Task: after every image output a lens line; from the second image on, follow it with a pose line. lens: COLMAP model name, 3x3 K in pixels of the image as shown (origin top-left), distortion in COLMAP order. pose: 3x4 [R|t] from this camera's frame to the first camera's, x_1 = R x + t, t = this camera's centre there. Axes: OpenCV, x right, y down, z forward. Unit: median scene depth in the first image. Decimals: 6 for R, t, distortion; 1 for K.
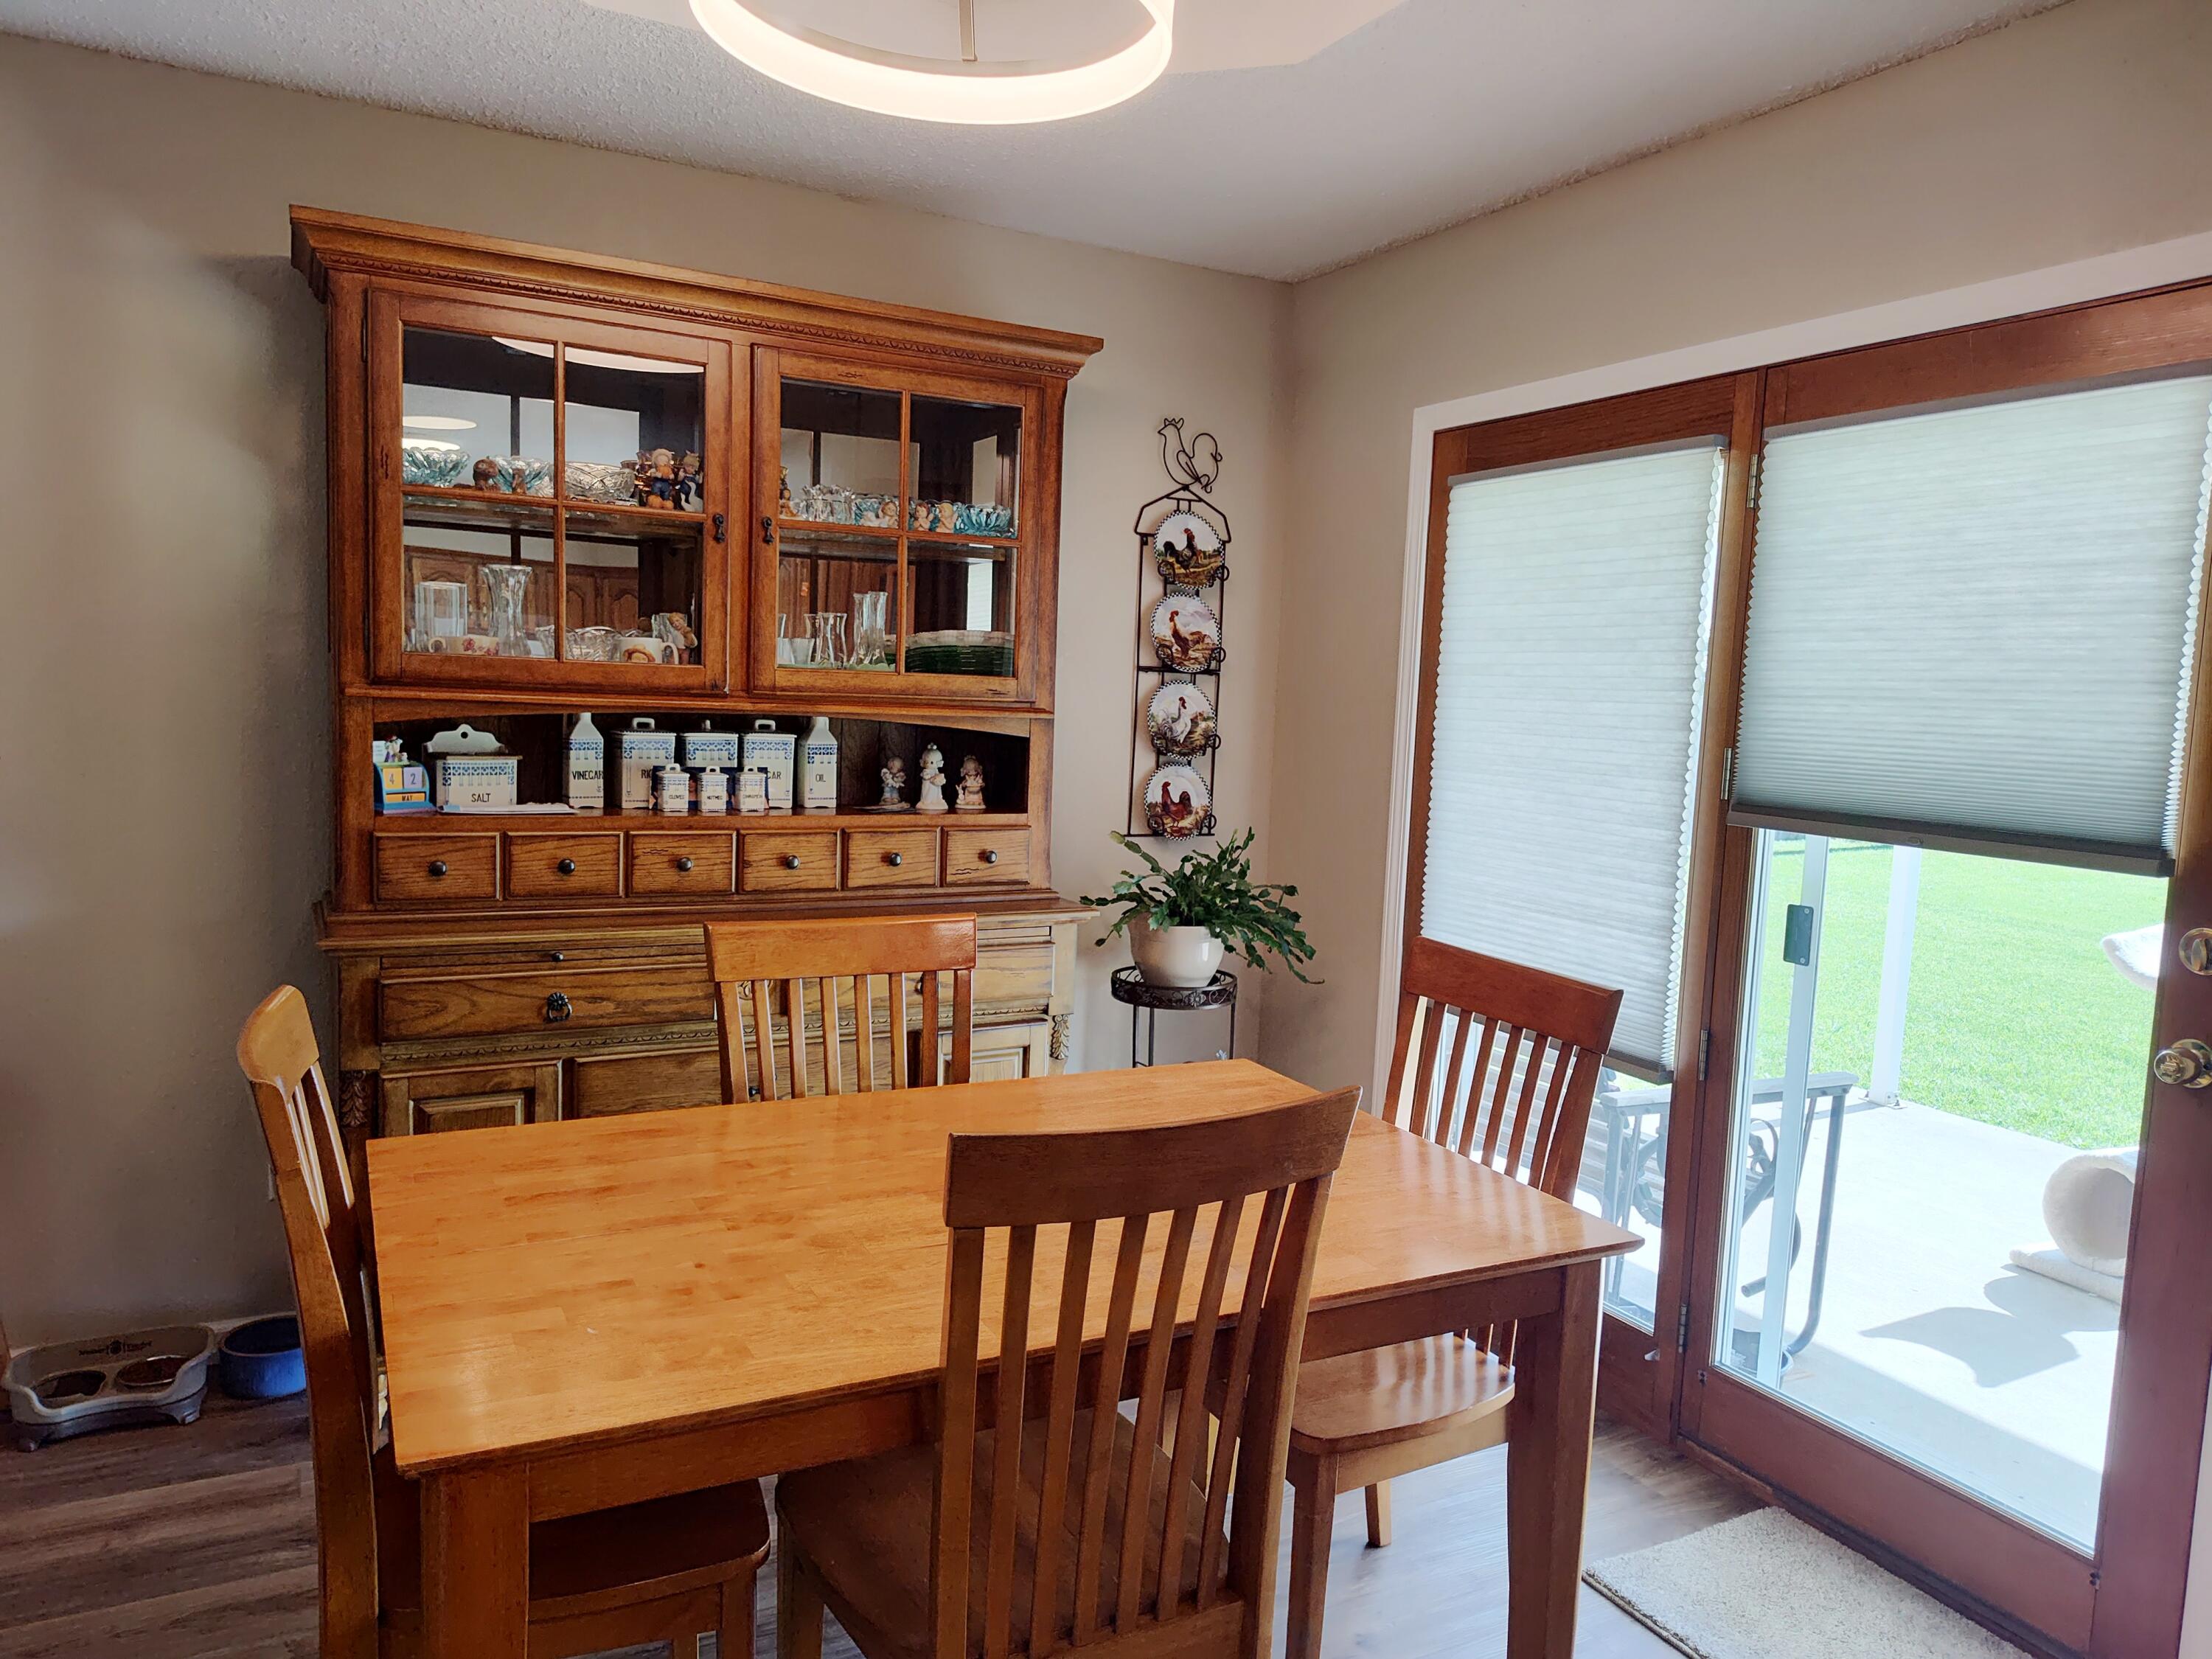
lens RADIAL K [[1521.5, 0, 1112.7], [0, 1521.5, 835.6], [0, 0, 1]] dist [0.007827, -0.003854]
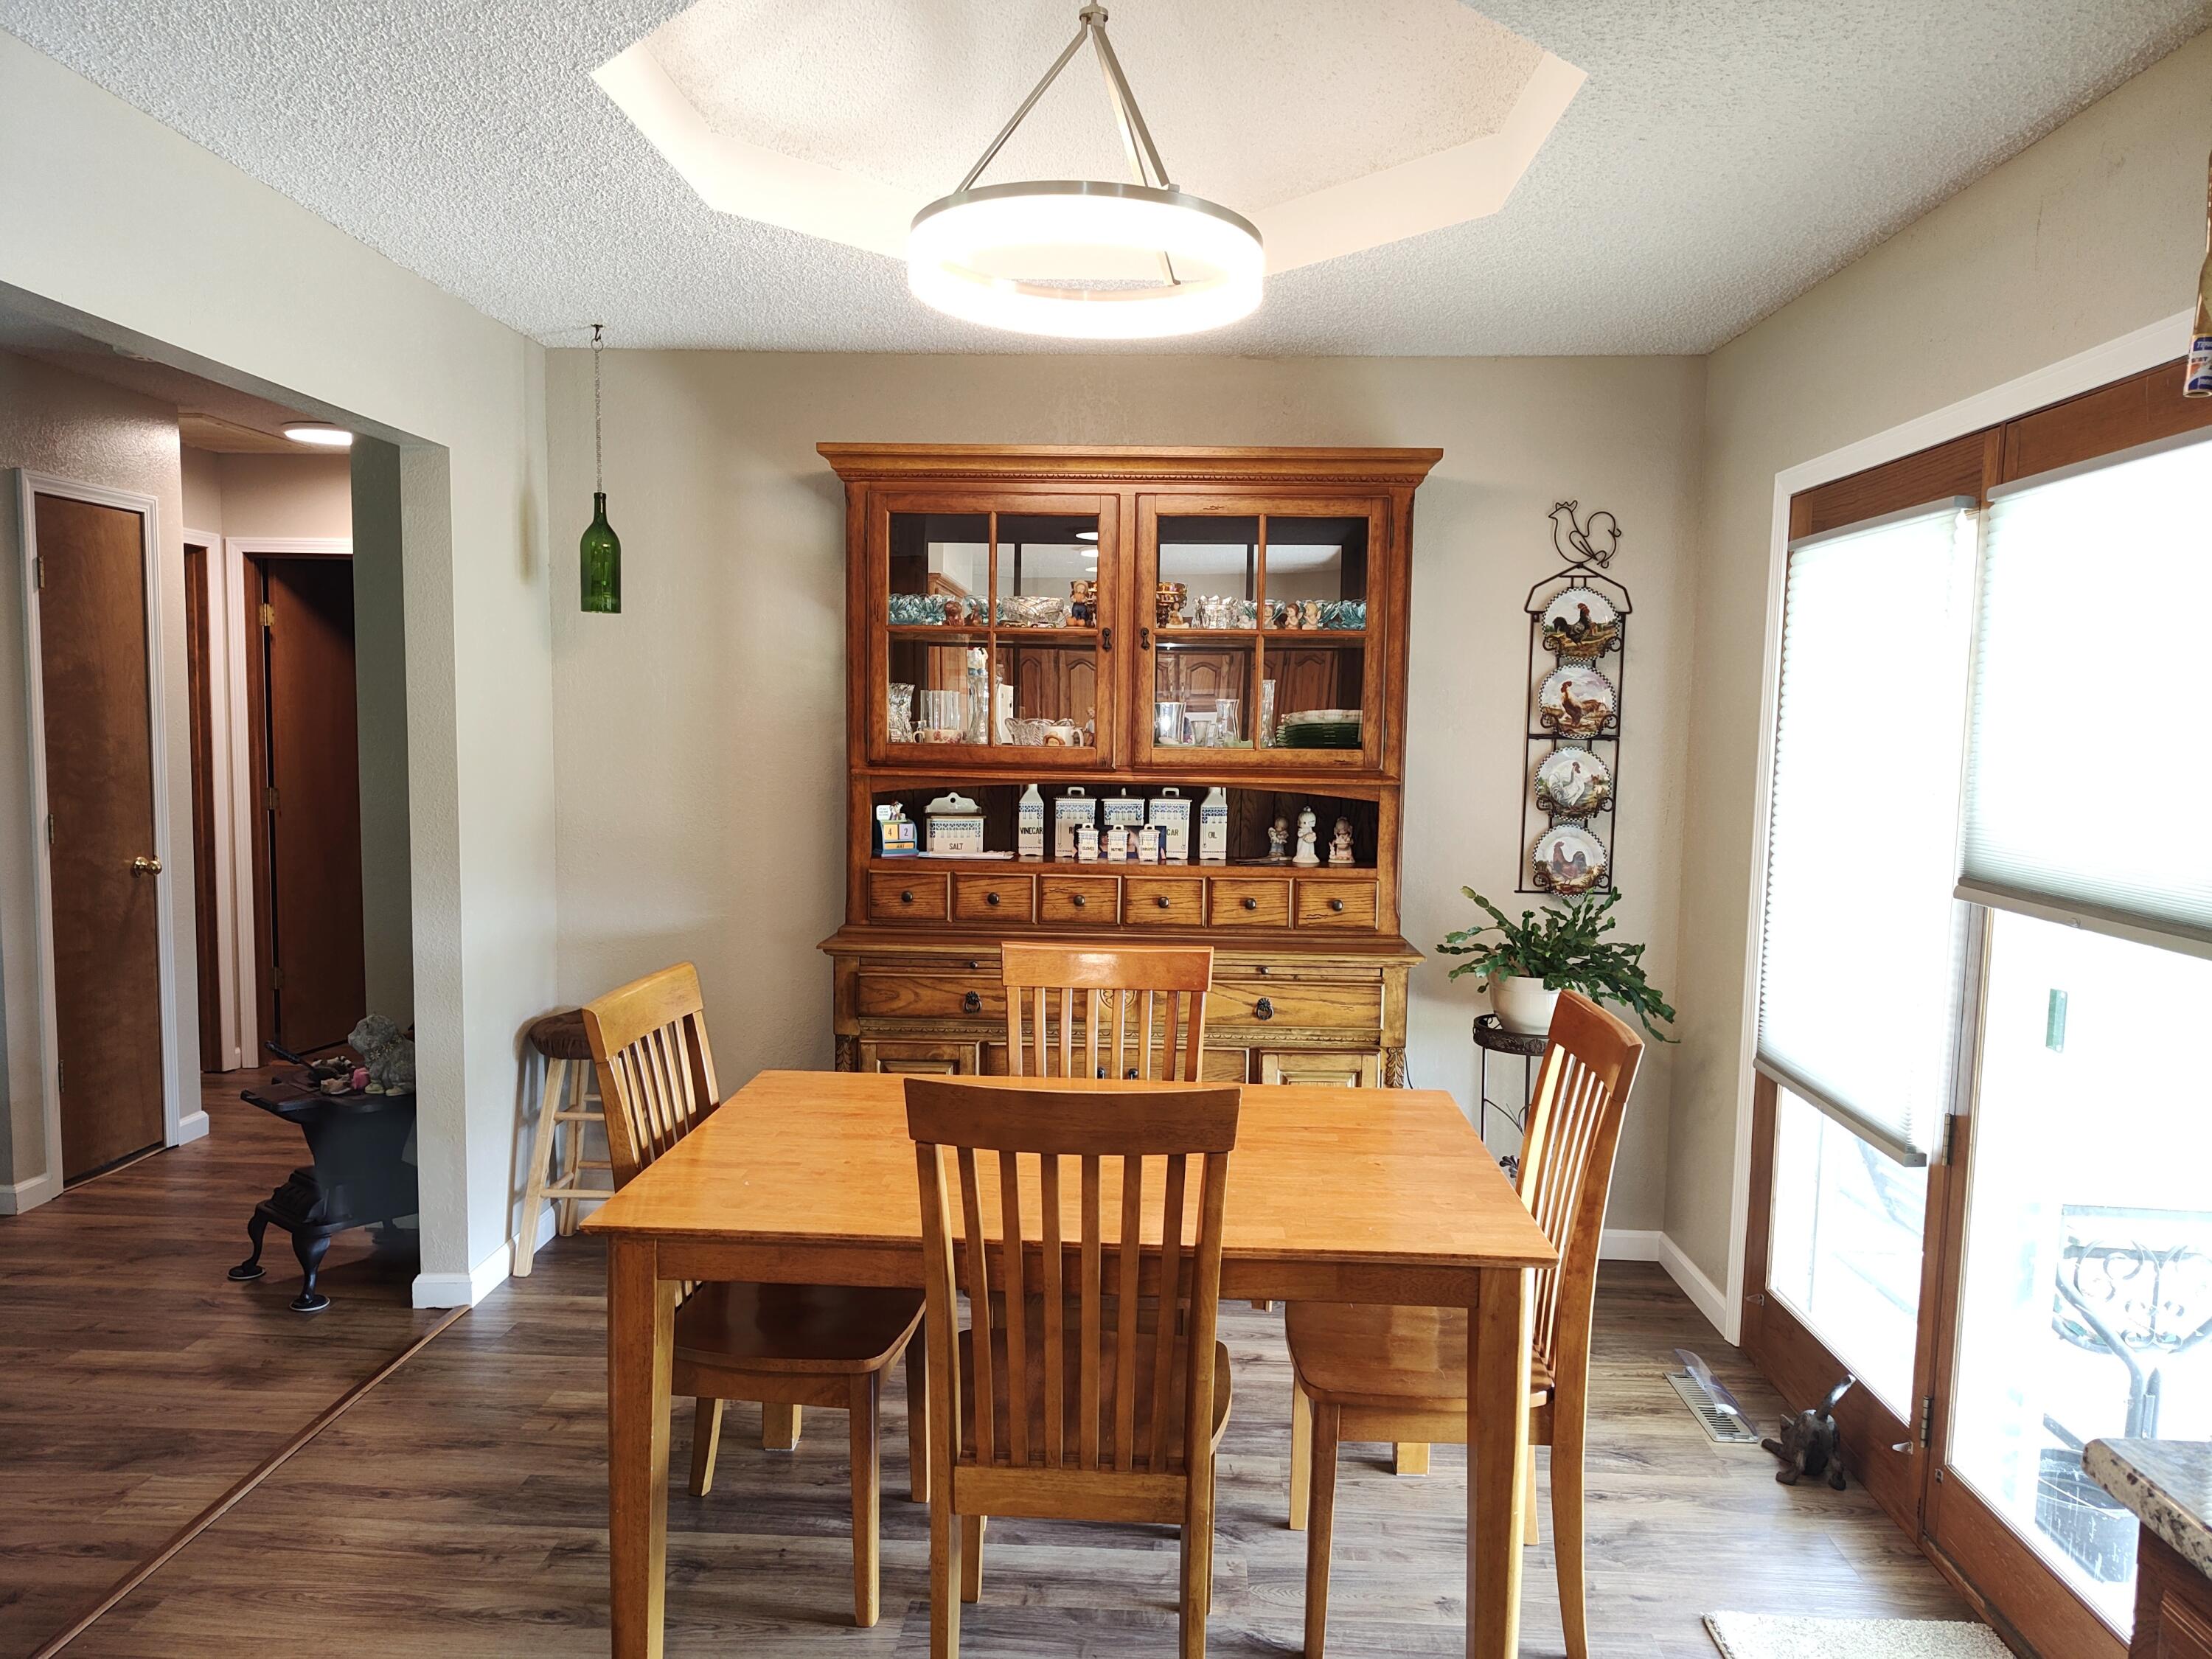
lens RADIAL K [[1502.3, 0, 1095.9], [0, 1502.3, 844.3], [0, 0, 1]] dist [0.059191, -0.082727]
pose [[0.857632, 0.016366, -0.514004, 0.358977], [-0.030645, 0.999344, -0.019312, -0.004494], [0.513350, 0.032314, 0.857571, -0.082062]]
